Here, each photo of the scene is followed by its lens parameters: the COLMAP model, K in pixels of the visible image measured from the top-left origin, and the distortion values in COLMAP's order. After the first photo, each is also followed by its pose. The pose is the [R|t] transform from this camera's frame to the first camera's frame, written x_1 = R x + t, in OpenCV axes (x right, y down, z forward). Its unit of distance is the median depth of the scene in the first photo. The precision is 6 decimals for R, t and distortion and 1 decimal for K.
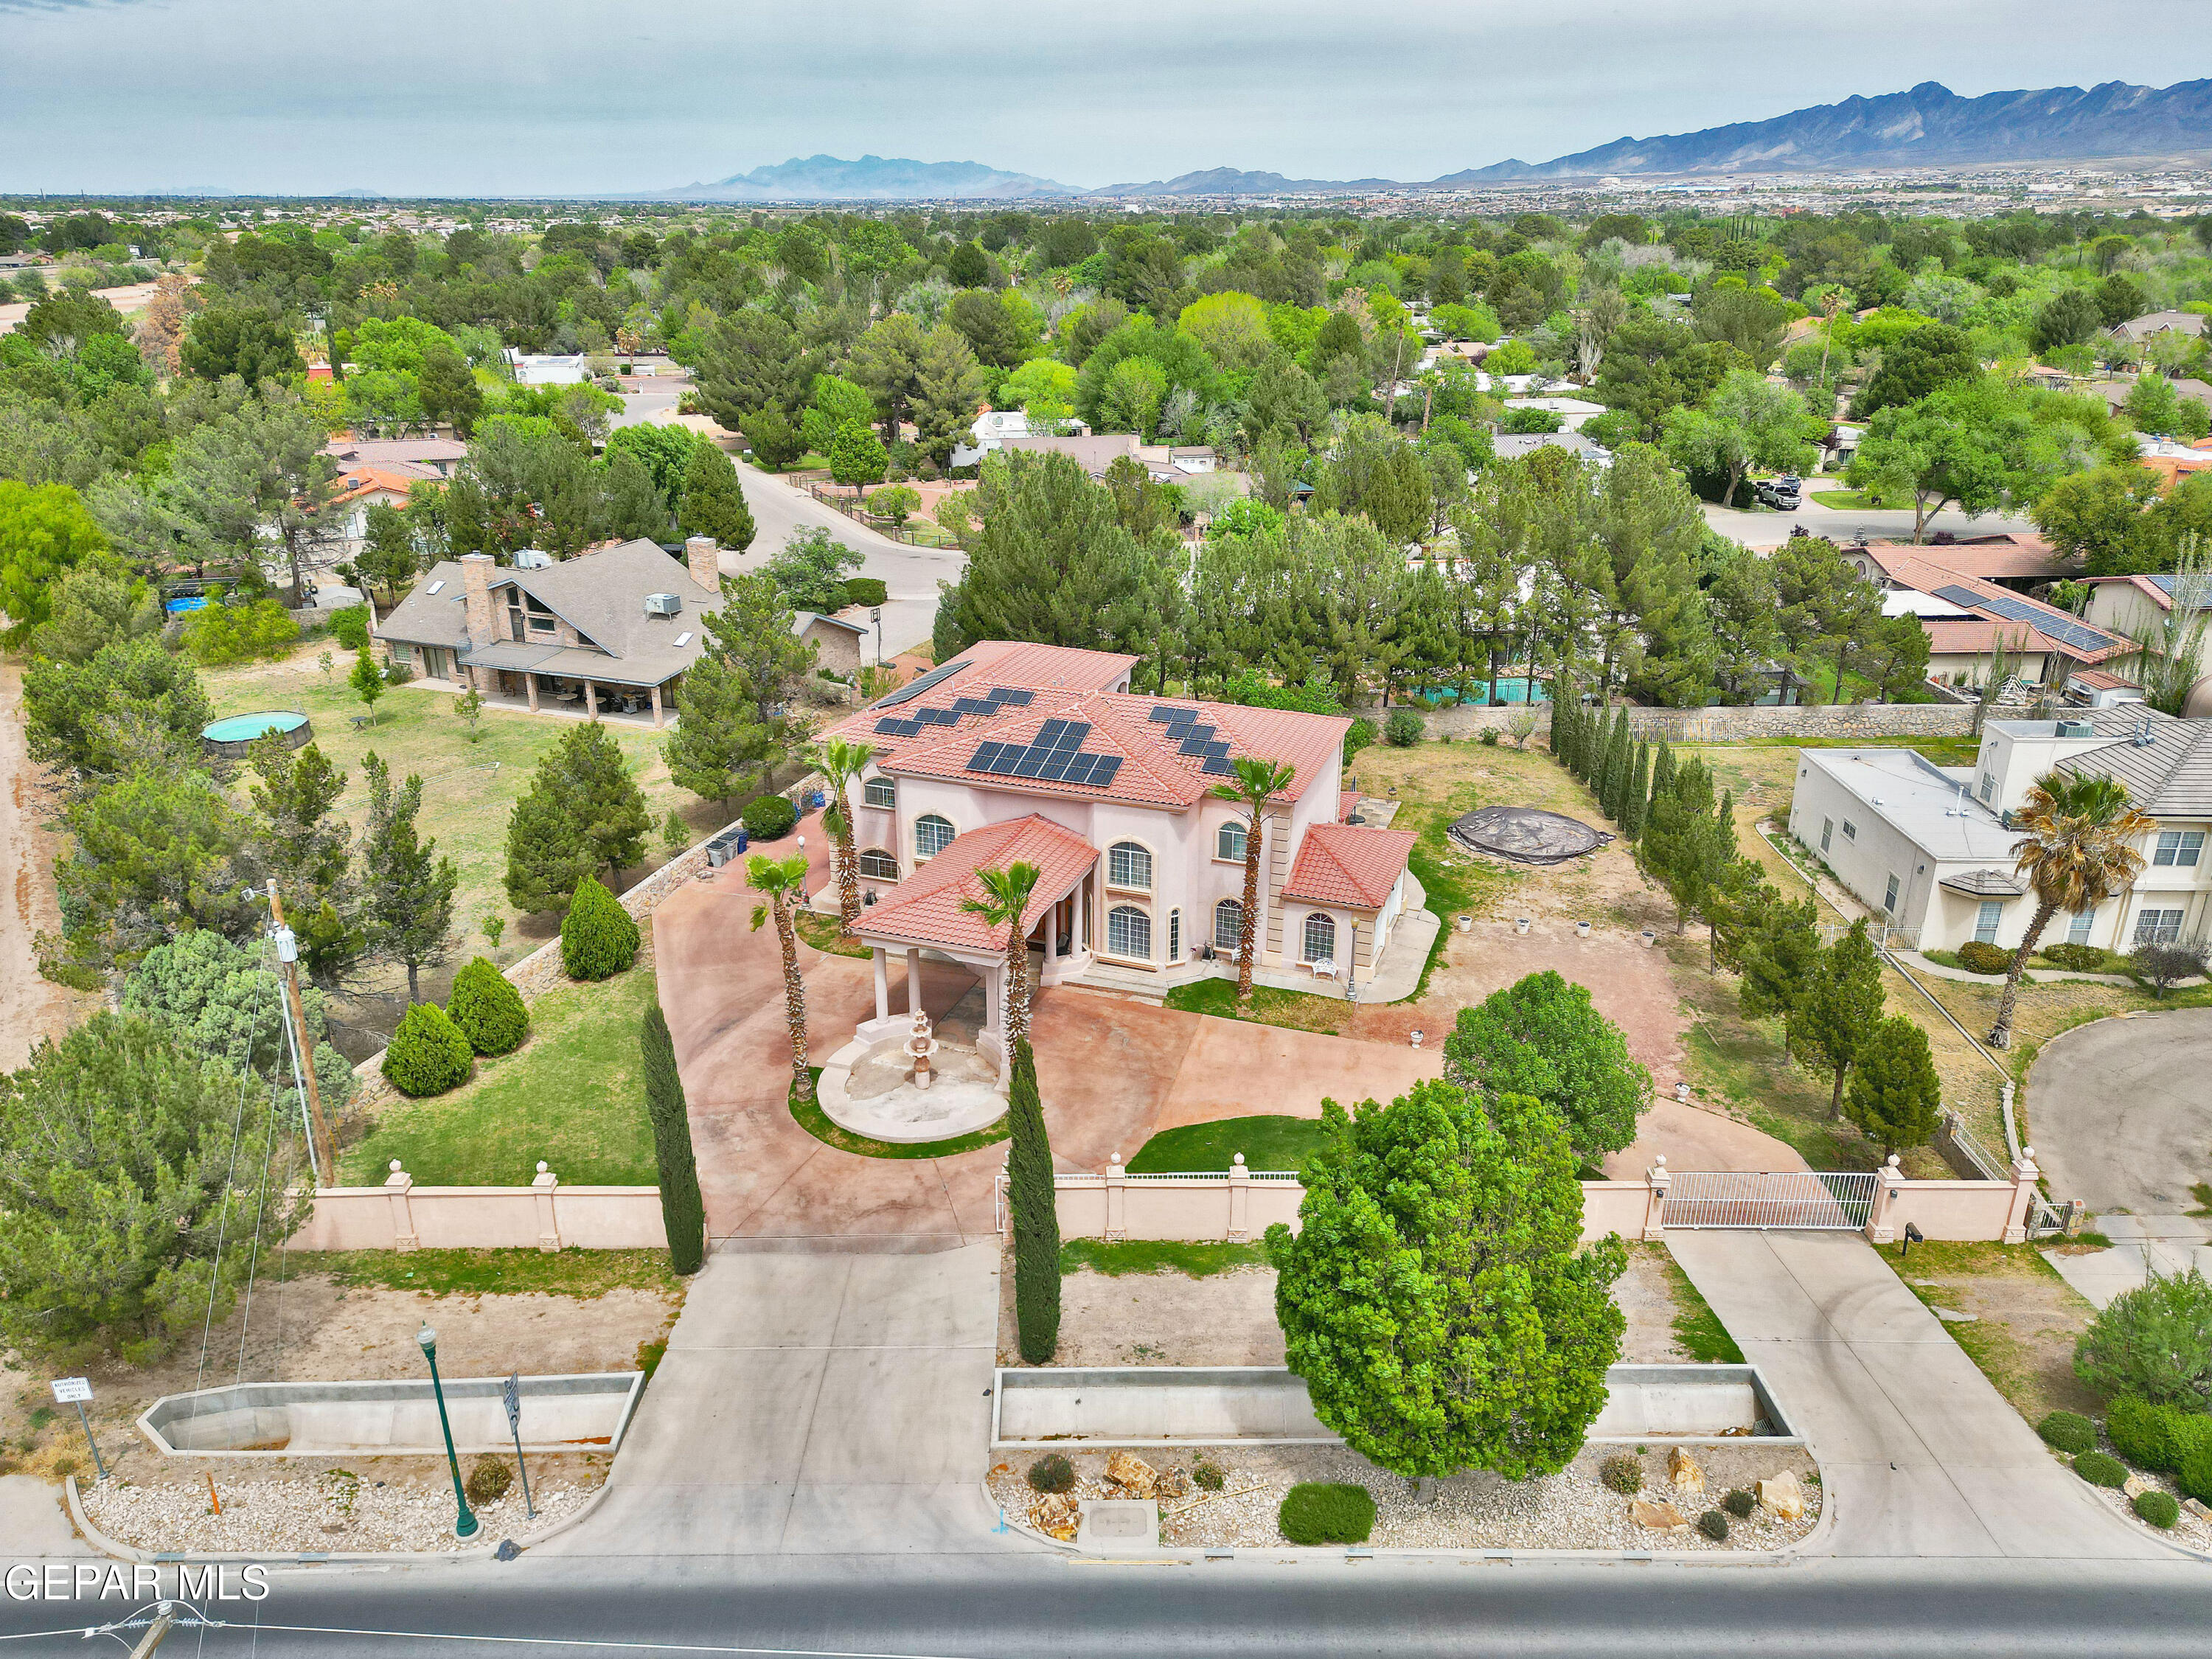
lens RADIAL K [[1579.5, 0, 1106.0], [0, 1579.5, 829.5], [0, 0, 1]] dist [0.065316, -0.048193]
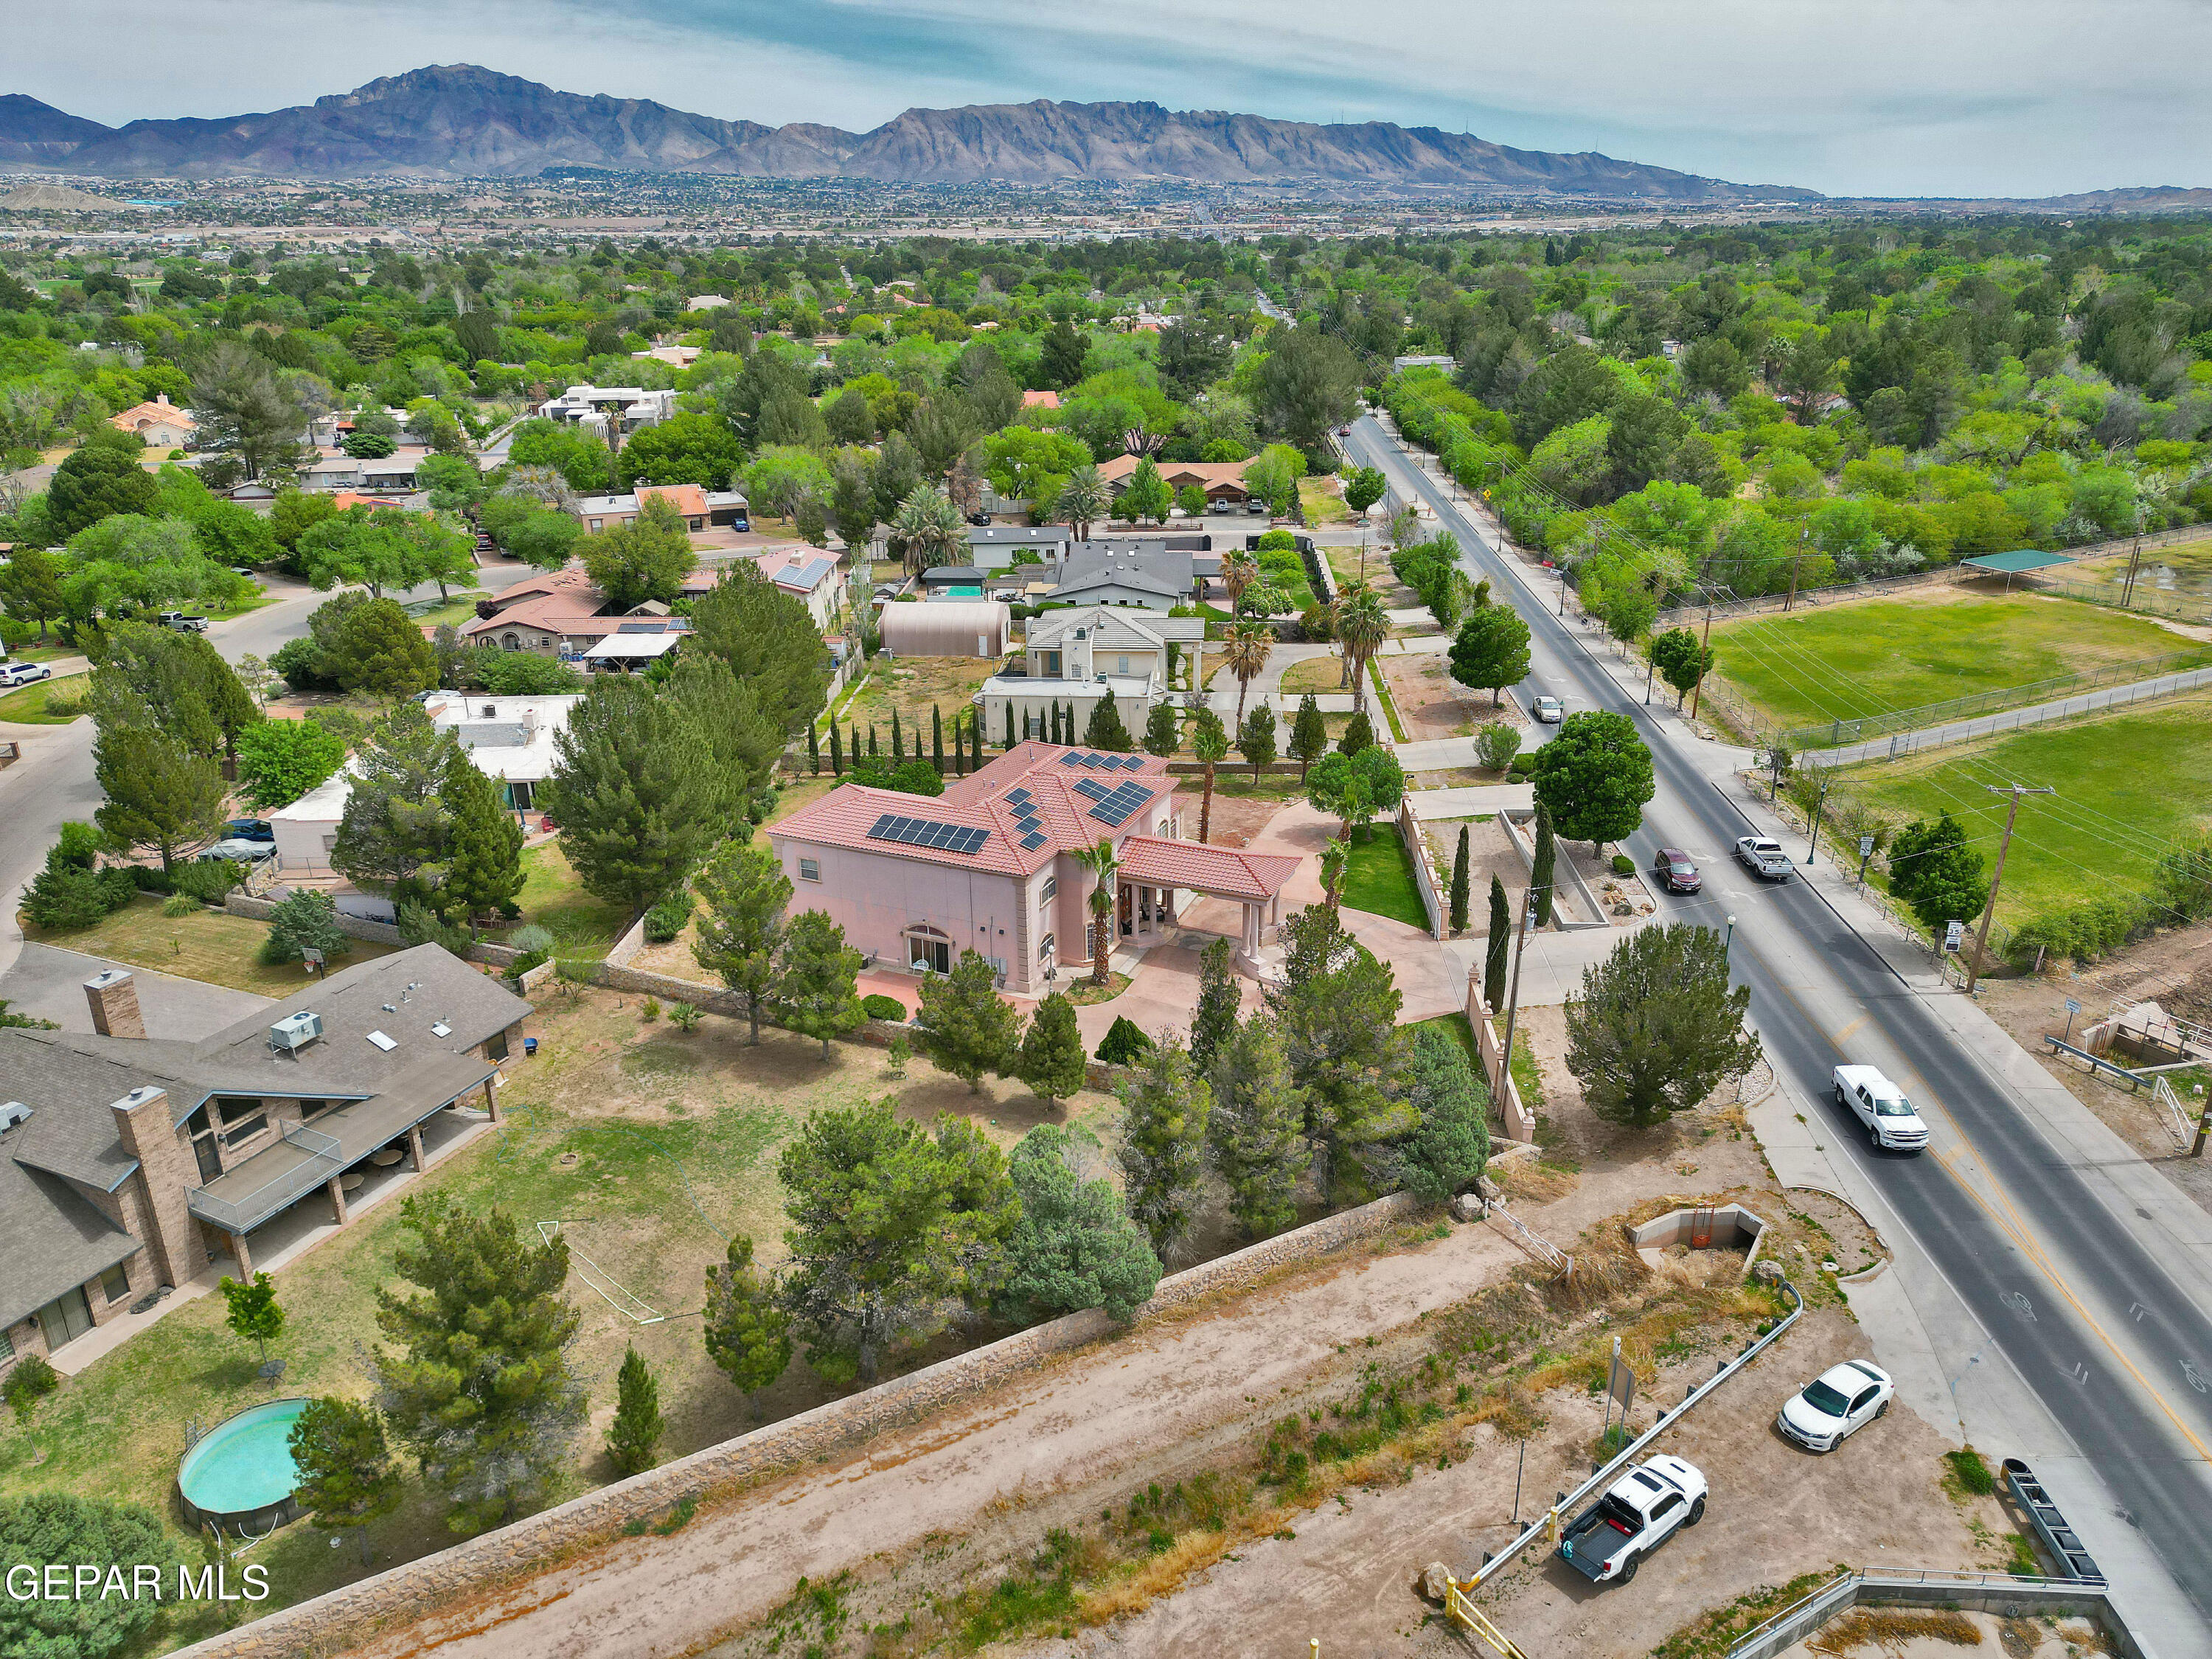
lens RADIAL K [[1552.7, 0, 1106.0], [0, 1552.7, 829.5], [0, 0, 1]] dist [0.090228, -0.100565]
pose [[0.064119, -0.366833, 0.928074, -1.259819], [0.375749, 0.870422, 0.318085, -0.439677], [-0.924500, 0.328328, 0.193648, 0.649720]]
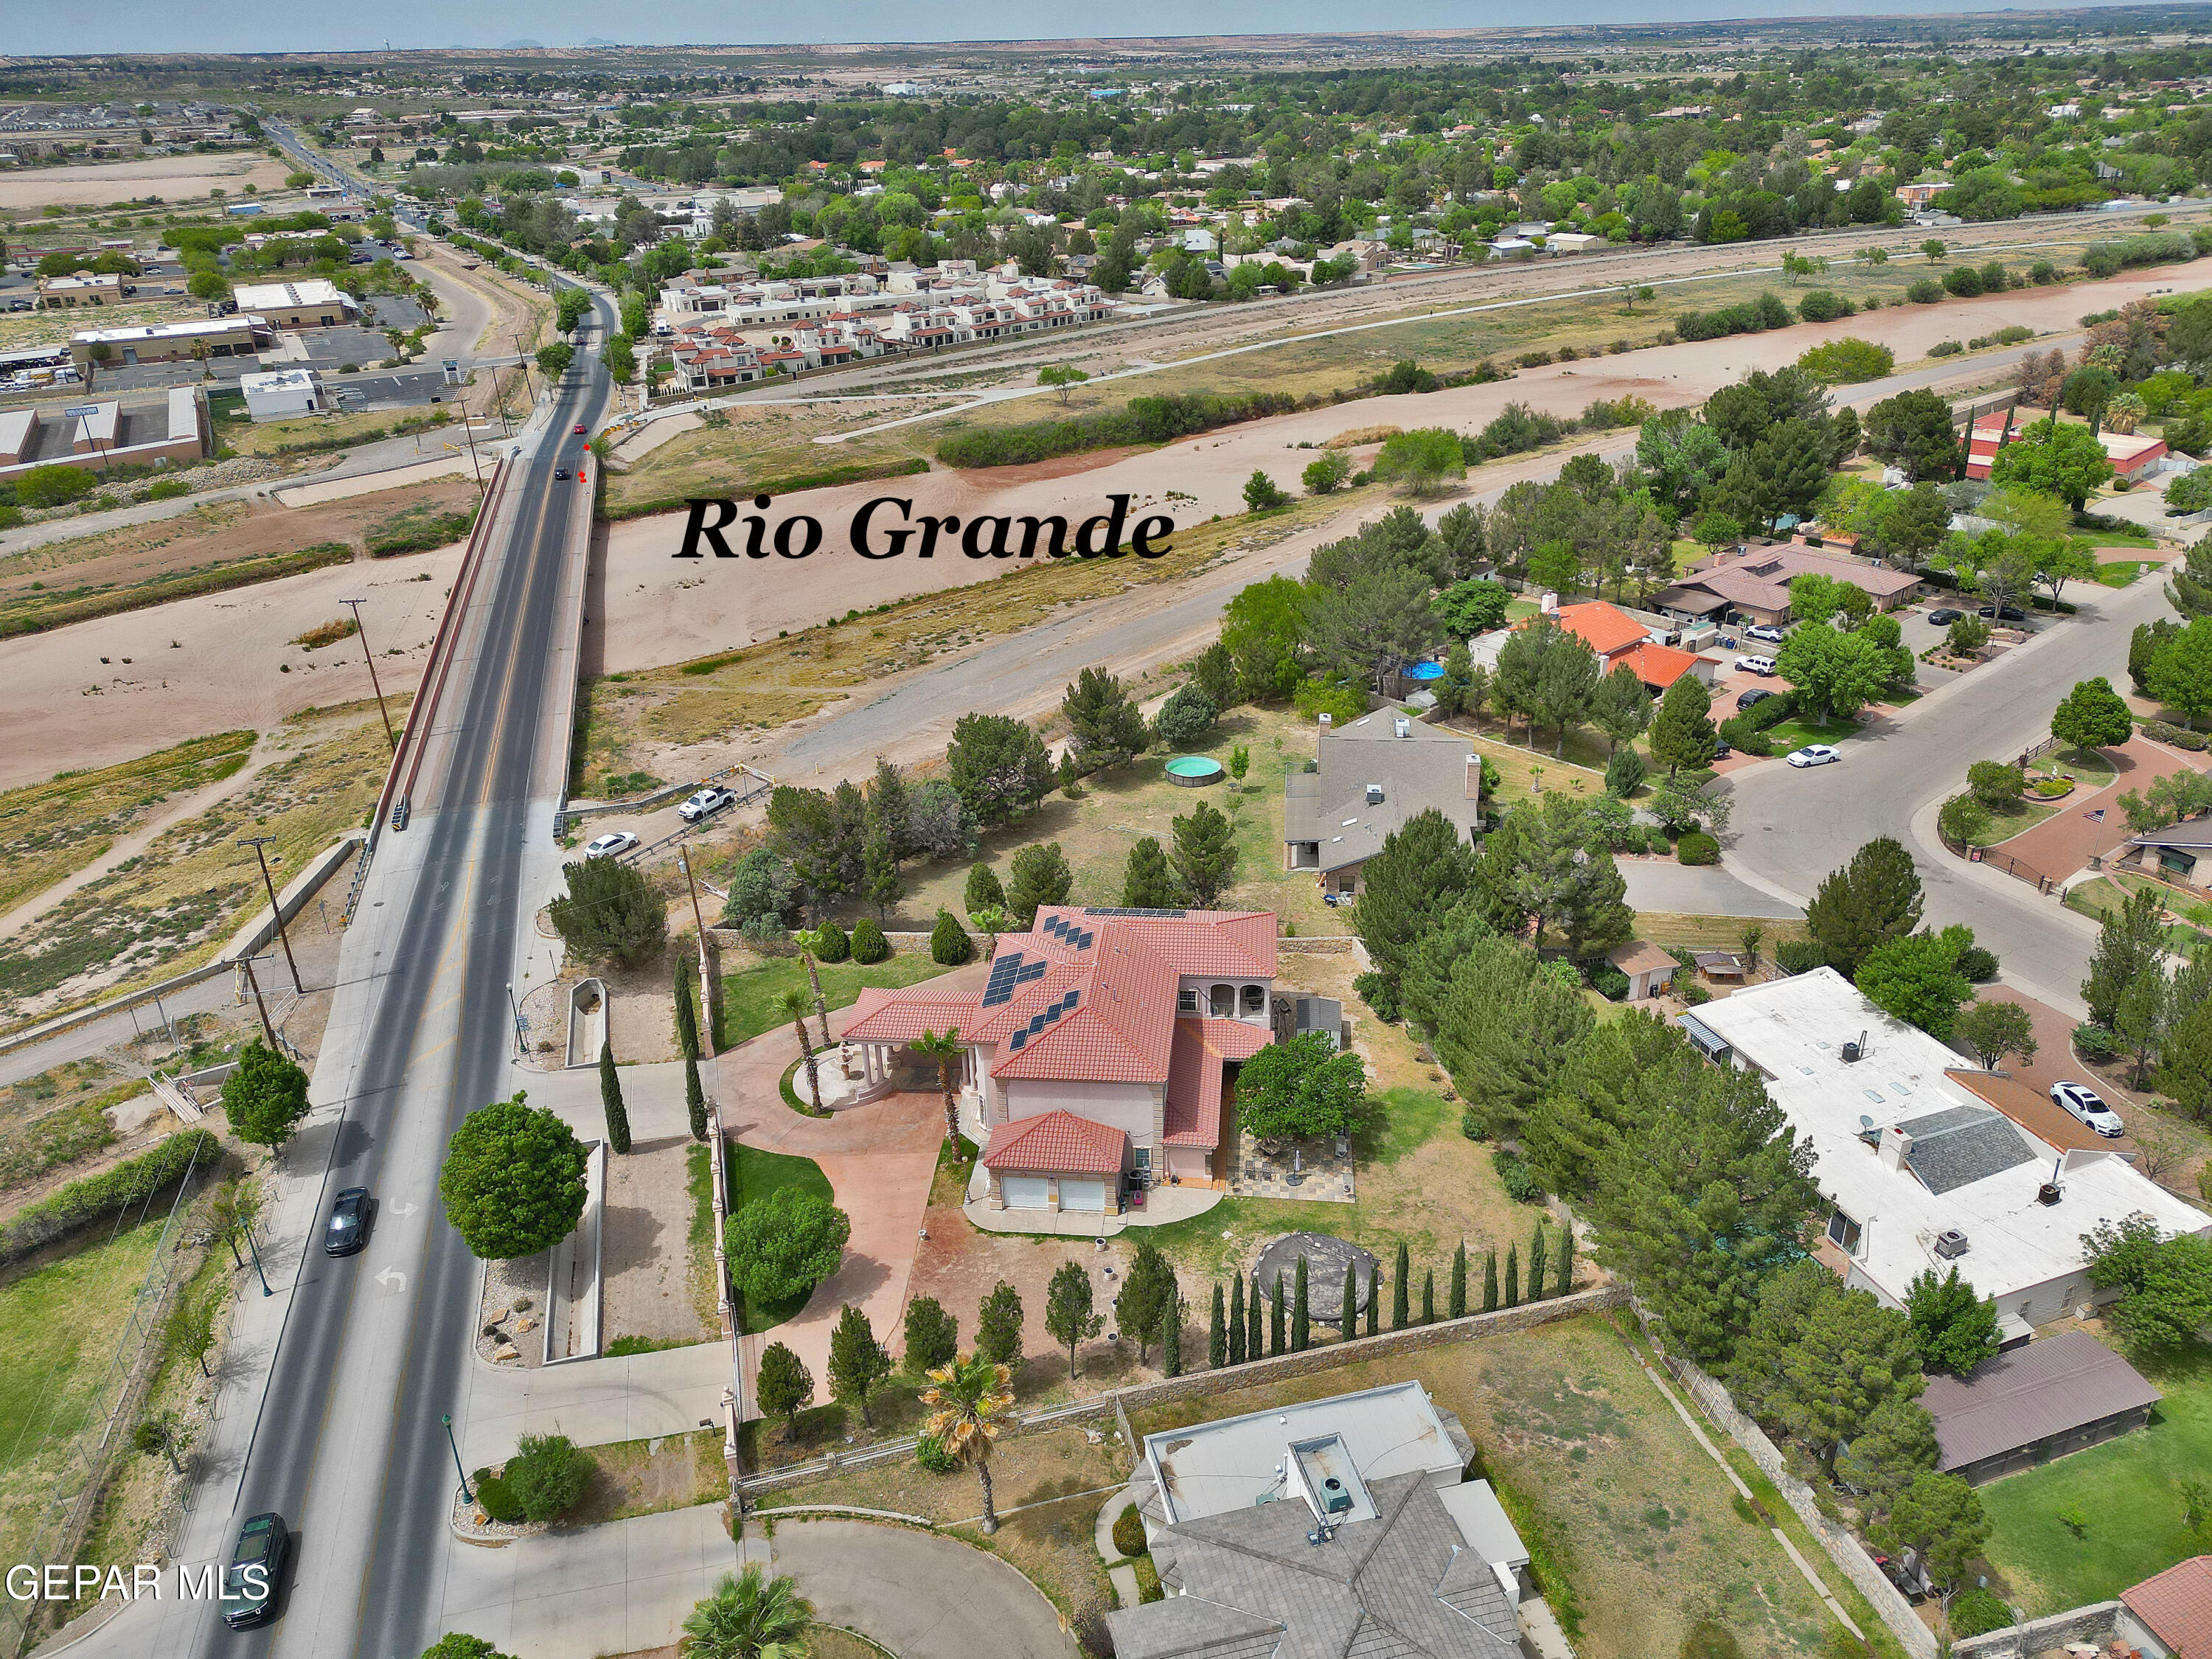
lens RADIAL K [[1558.2, 0, 1102.7], [0, 1558.2, 824.6], [0, 0, 1]] dist [0.059528, -0.042178]
pose [[0.241672, 0.419730, -0.874884, 1.197742], [-0.332110, 0.882936, 0.331854, -0.680970], [0.911755, 0.210358, 0.352777, 0.425361]]
